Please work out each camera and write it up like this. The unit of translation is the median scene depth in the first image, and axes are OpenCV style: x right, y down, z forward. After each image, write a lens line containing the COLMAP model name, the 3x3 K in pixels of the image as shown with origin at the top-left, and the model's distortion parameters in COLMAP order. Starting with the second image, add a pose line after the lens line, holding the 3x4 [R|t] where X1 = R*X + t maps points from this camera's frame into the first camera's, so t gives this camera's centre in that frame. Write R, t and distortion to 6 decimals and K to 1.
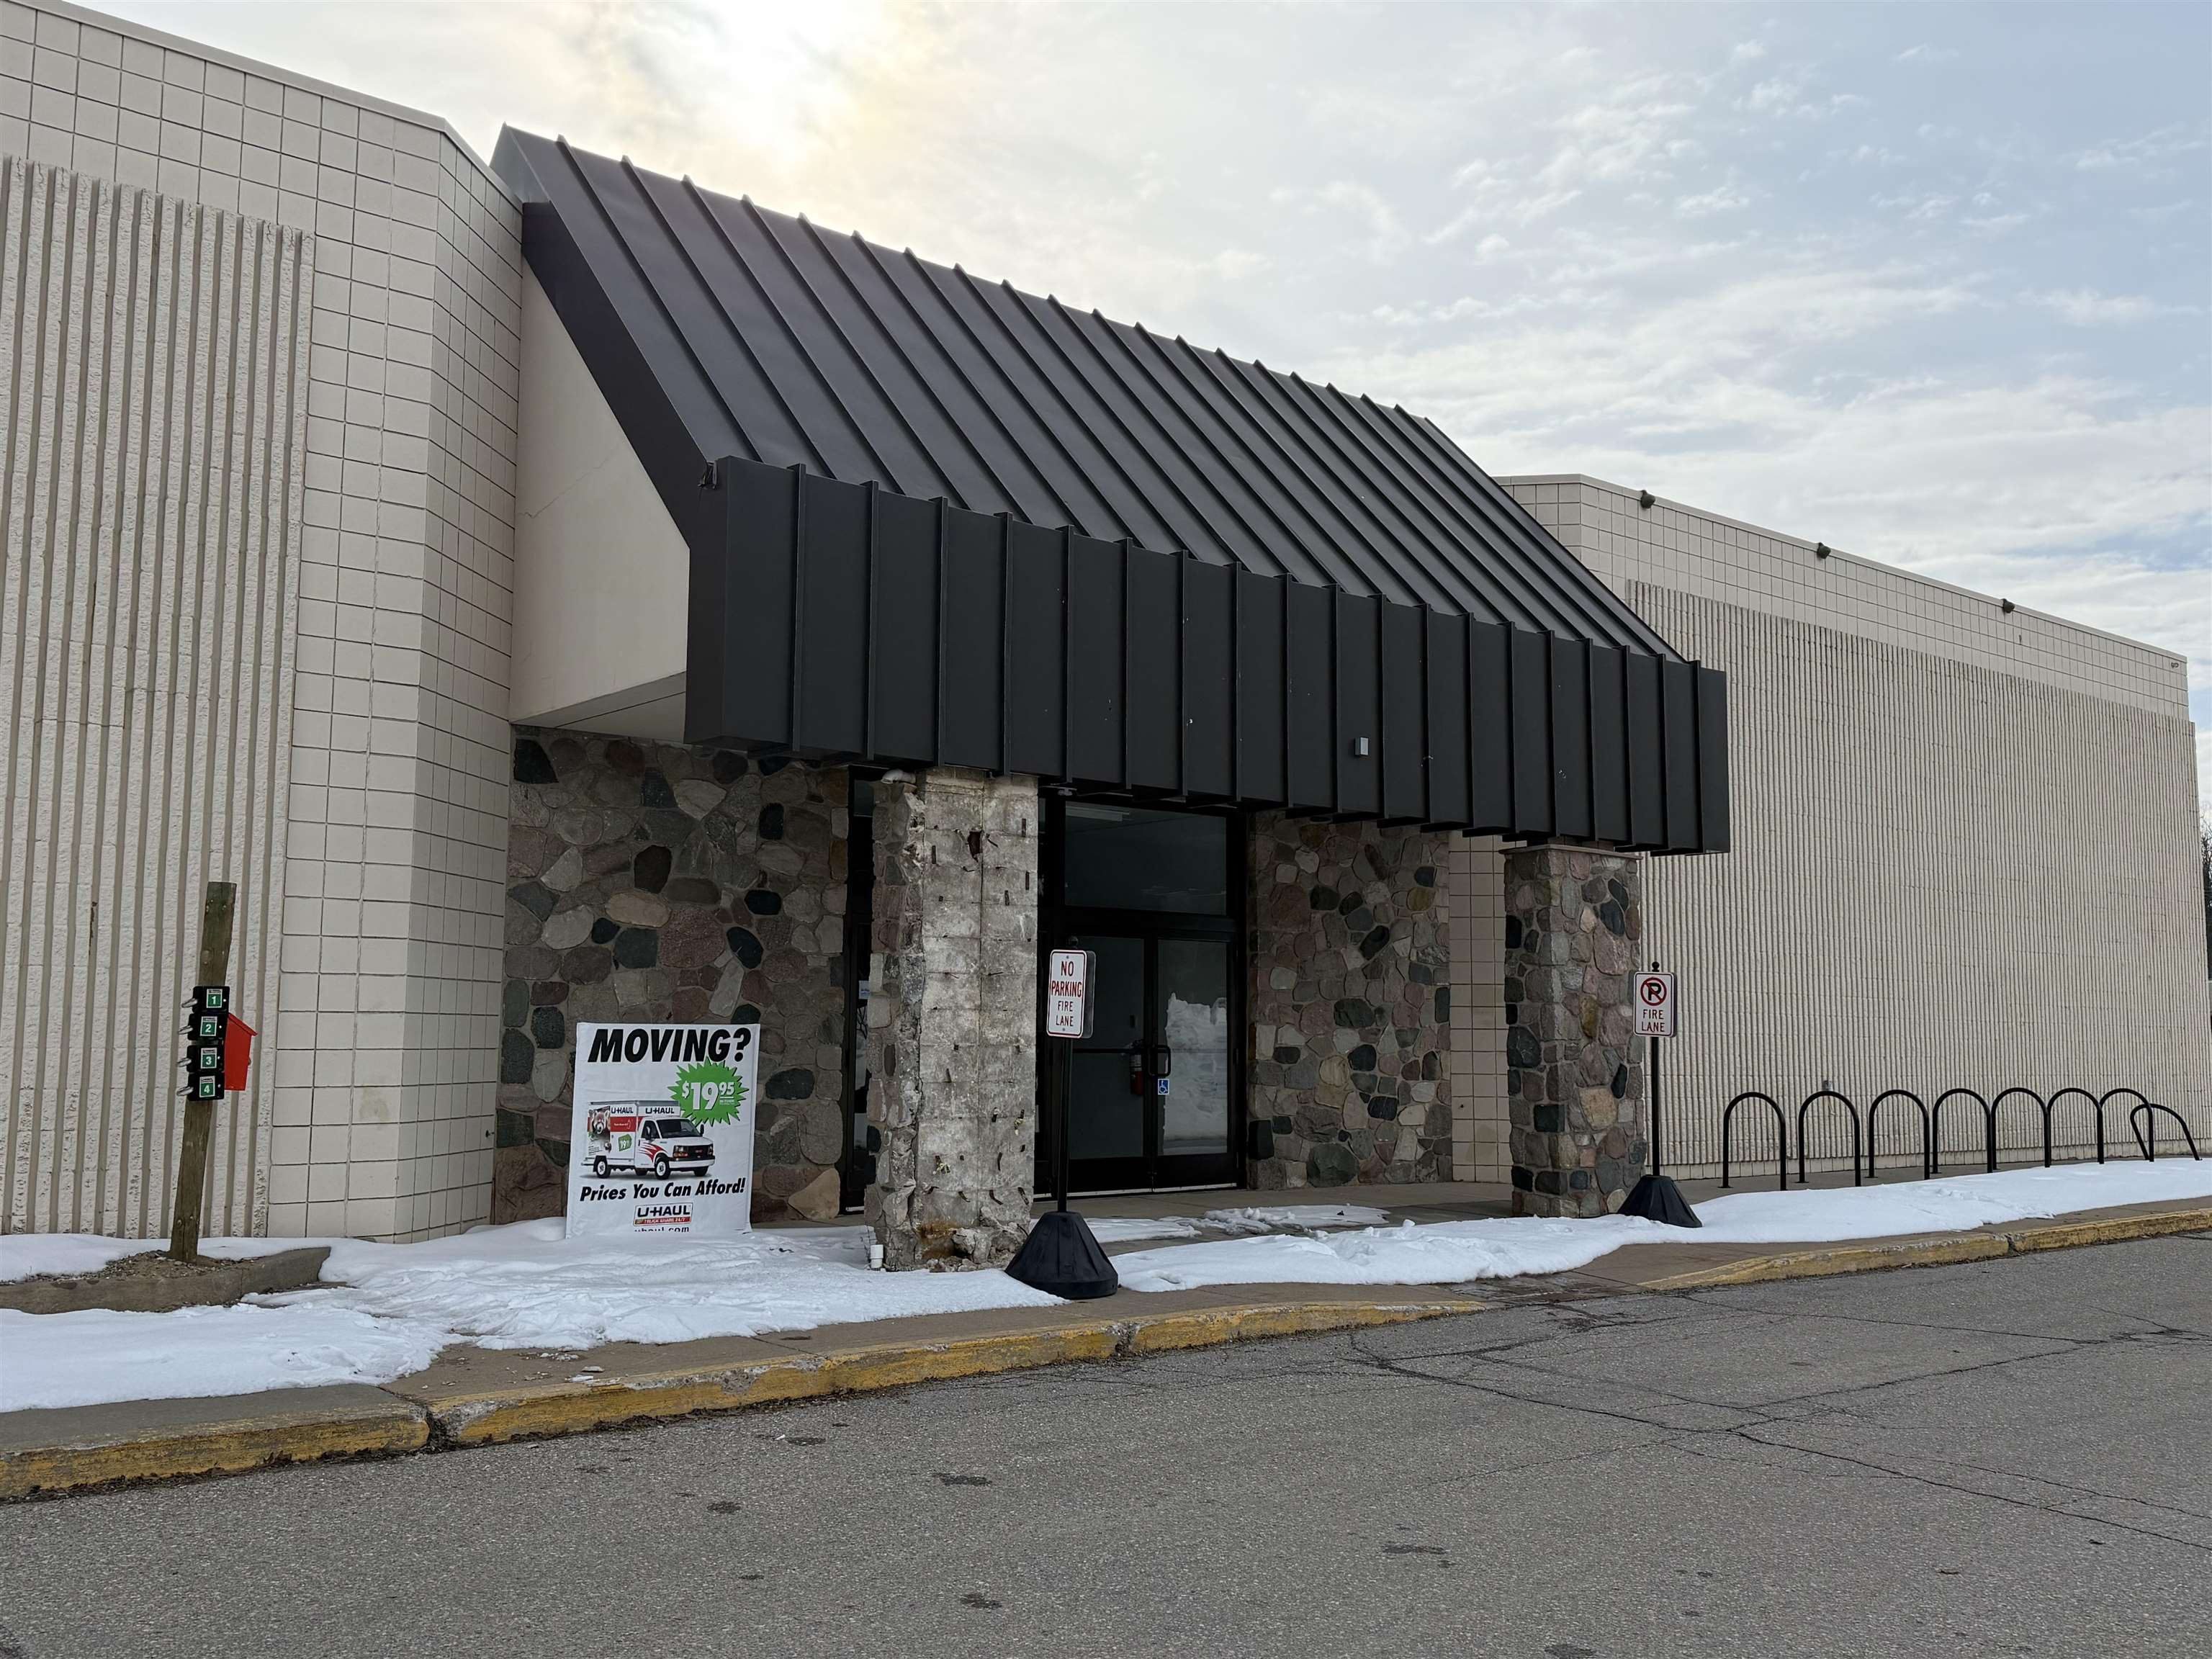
lens RADIAL K [[1966.6, 0, 1106.0], [0, 1966.6, 829.5], [0, 0, 1]] dist [0.117368, -0.014852]
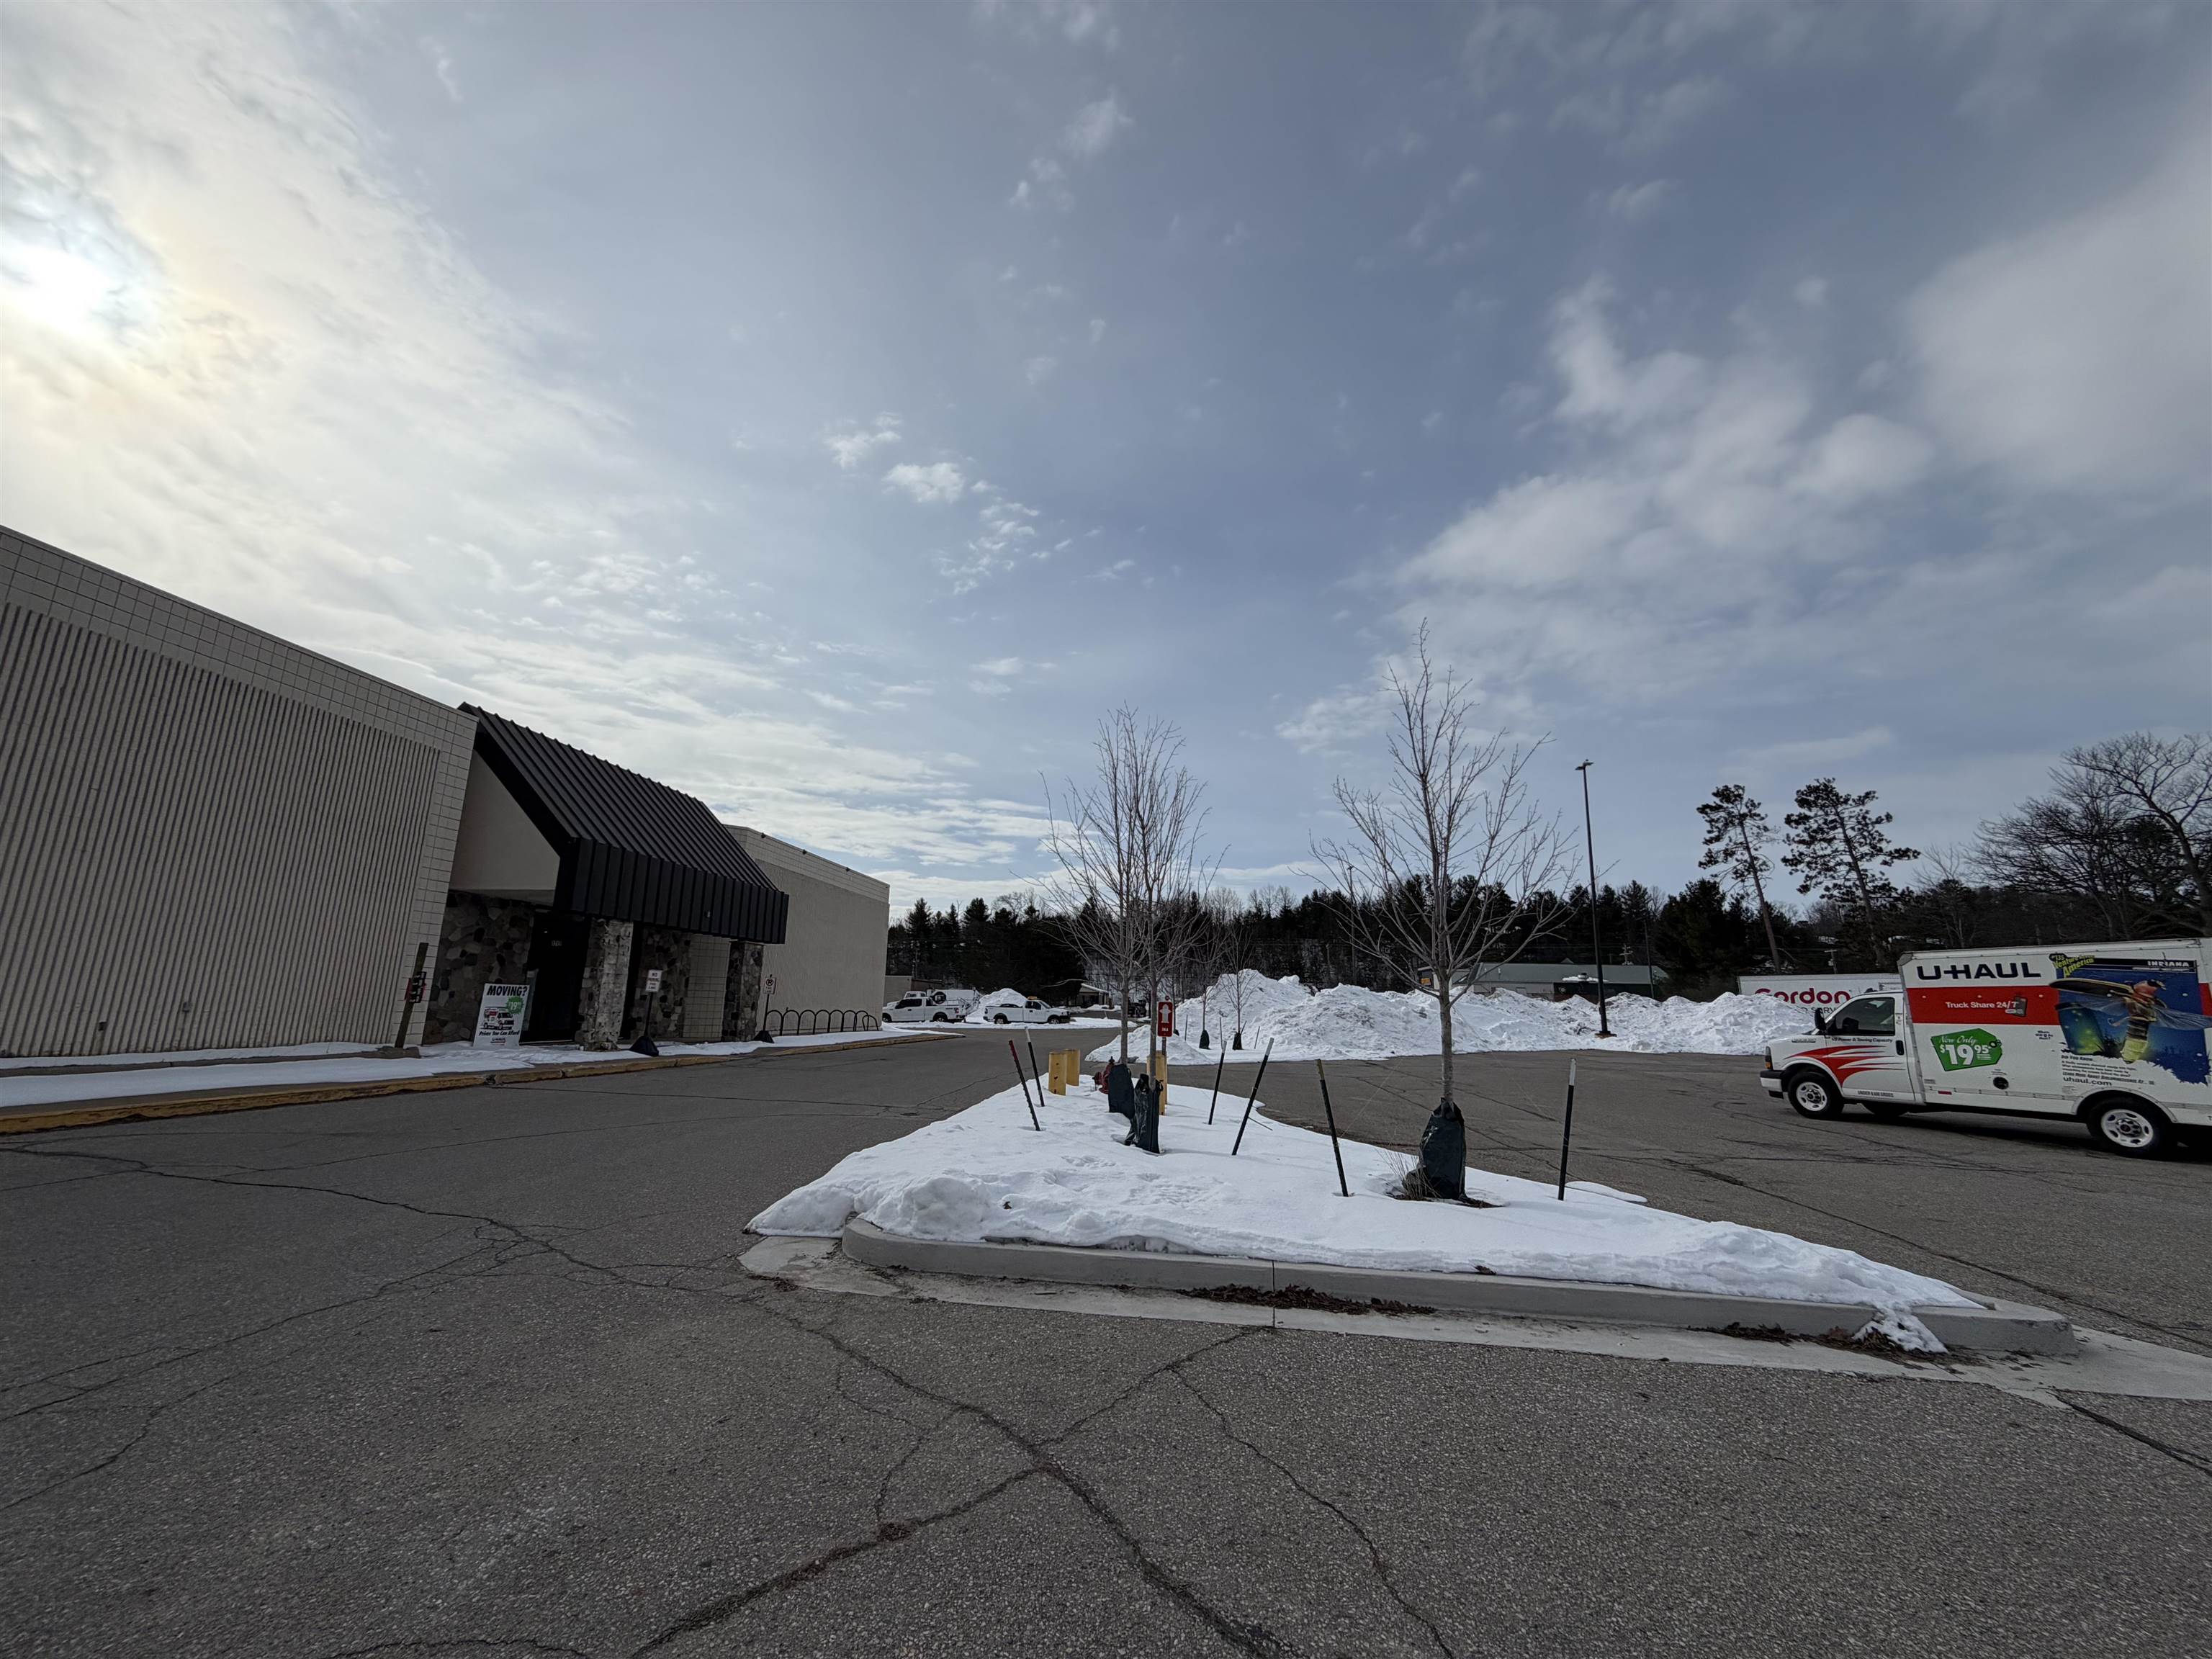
lens RADIAL K [[889.0, 0, 1106.0], [0, 889.0, 829.5], [0, 0, 1]] dist [0.000175, -0.000217]
pose [[0.721391, 0.146590, 0.676835, -0.499703], [-0.091806, 0.988957, -0.116341, -0.075849], [-0.686416, 0.021790, 0.726883, -0.759051]]
